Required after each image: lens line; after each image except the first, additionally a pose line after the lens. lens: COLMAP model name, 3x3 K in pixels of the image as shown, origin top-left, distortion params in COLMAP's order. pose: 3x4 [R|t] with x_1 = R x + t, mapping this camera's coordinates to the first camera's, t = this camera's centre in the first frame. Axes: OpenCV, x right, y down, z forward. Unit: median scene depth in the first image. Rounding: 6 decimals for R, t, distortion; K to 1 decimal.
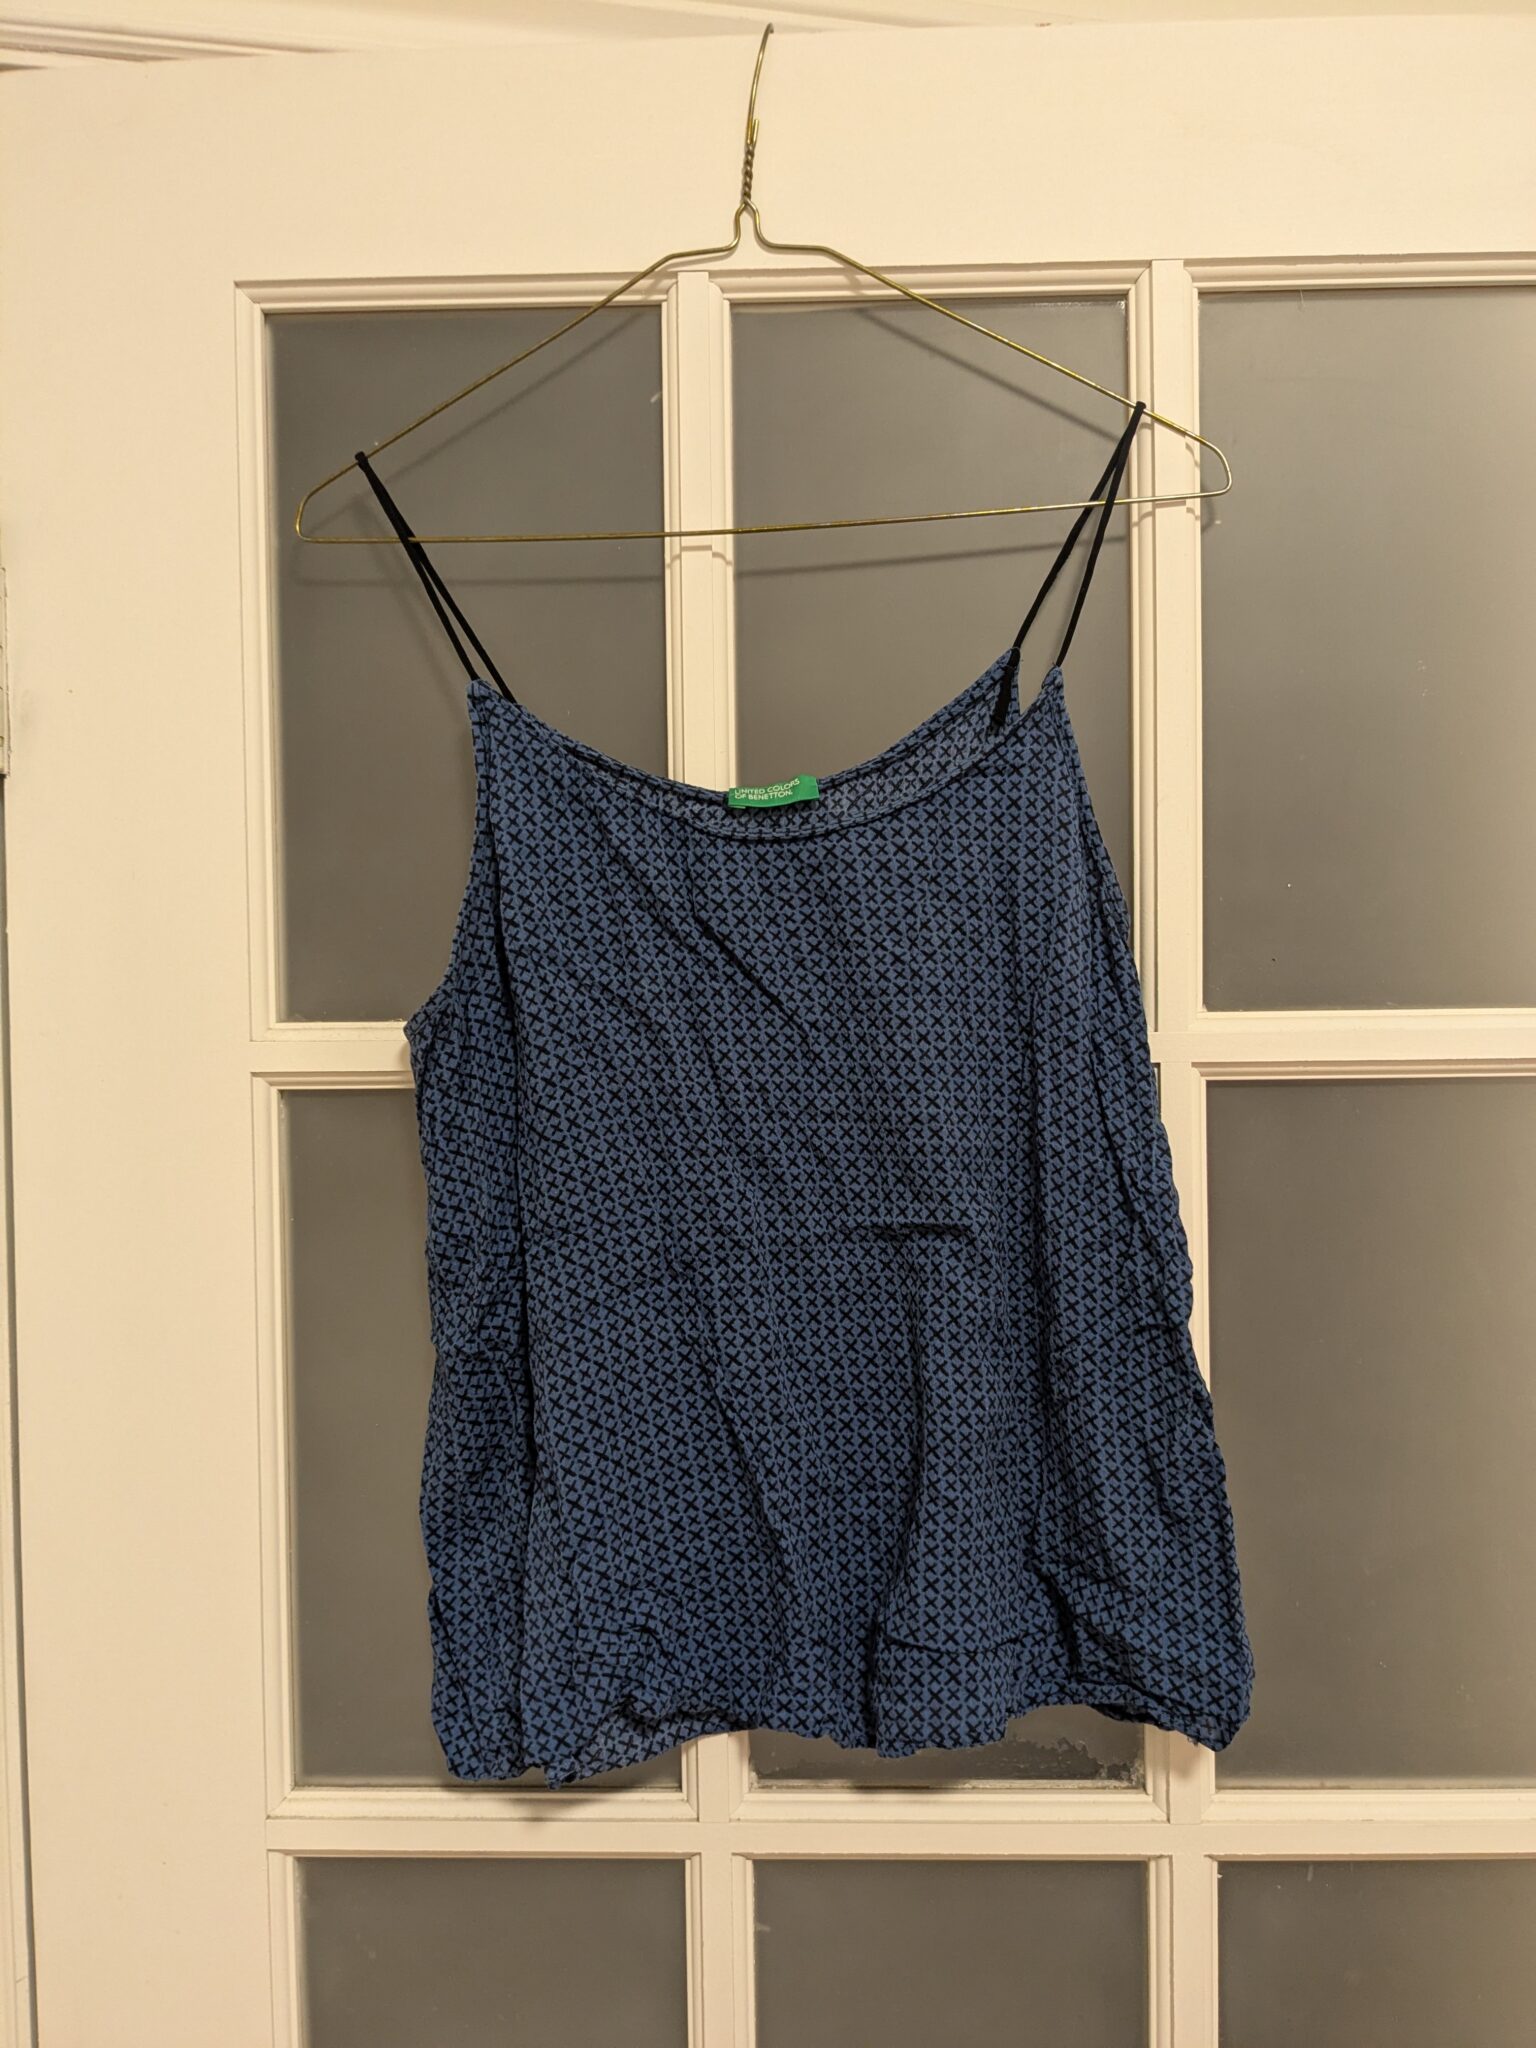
lens RADIAL K [[1629.6, 0, 787.8], [0, 1629.6, 1037.3], [0, 0, 1]] dist [0.021381, -0.063185]
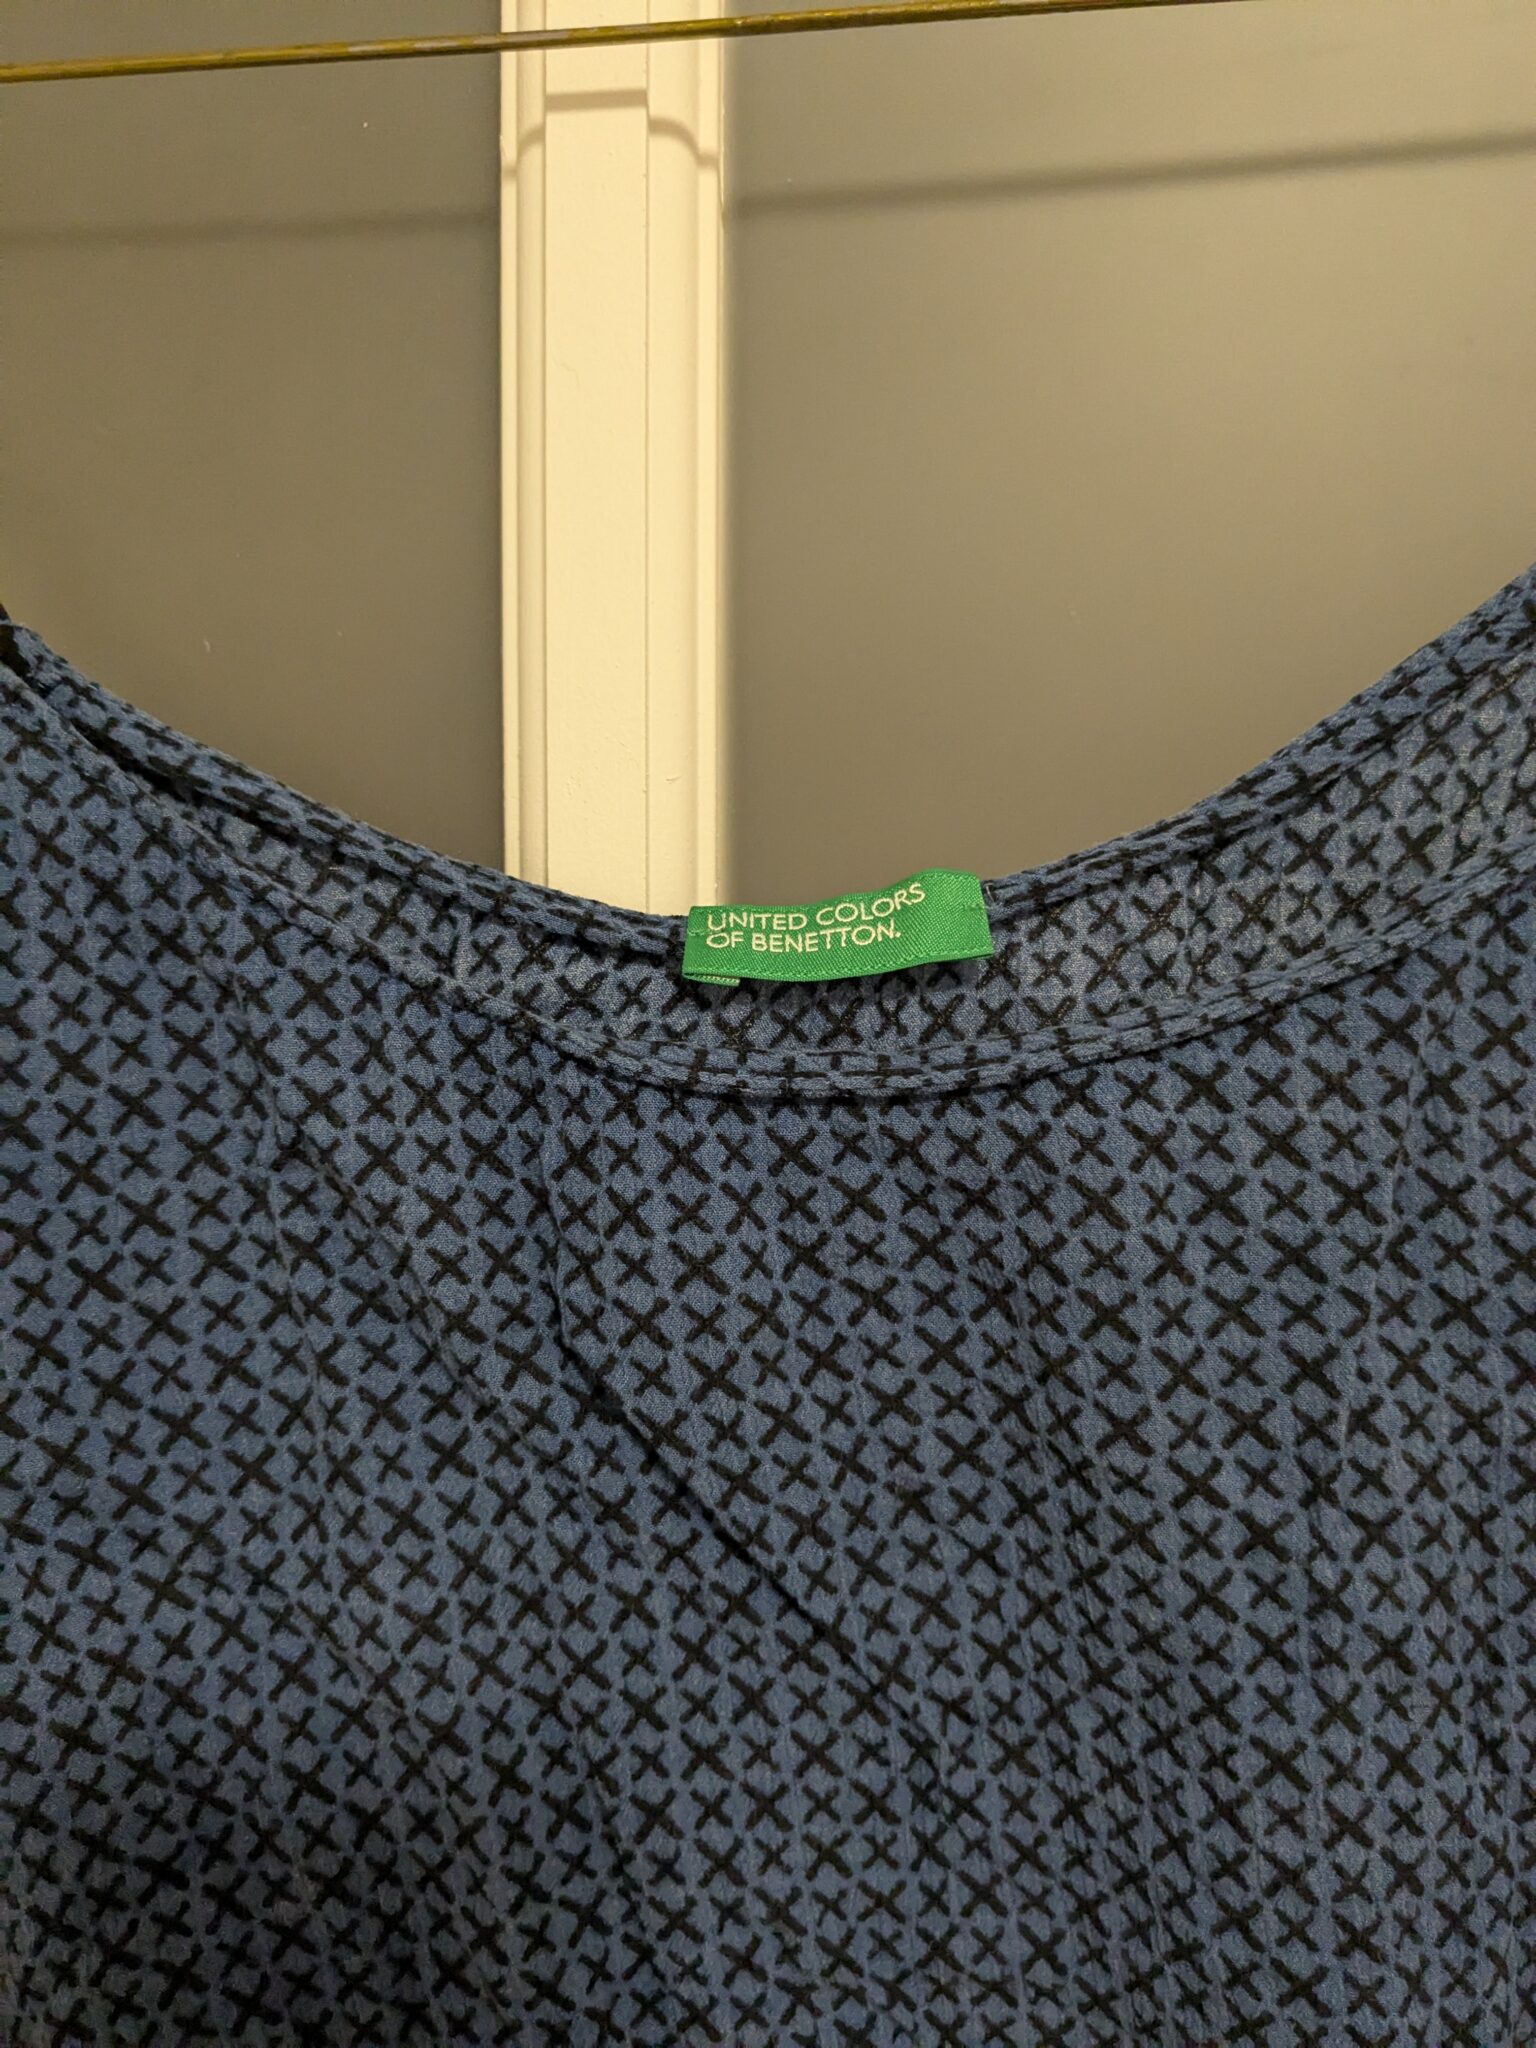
lens RADIAL K [[1629.6, 0, 757.5], [0, 1629.6, 1007.6], [0, 0, 1]] dist [0.021381, -0.063185]
pose [[0.998271, 0.020521, -0.055078, -0.006470], [-0.018081, 0.998848, 0.044445, -0.149561], [0.055926, -0.043372, 0.997492, 0.707372]]
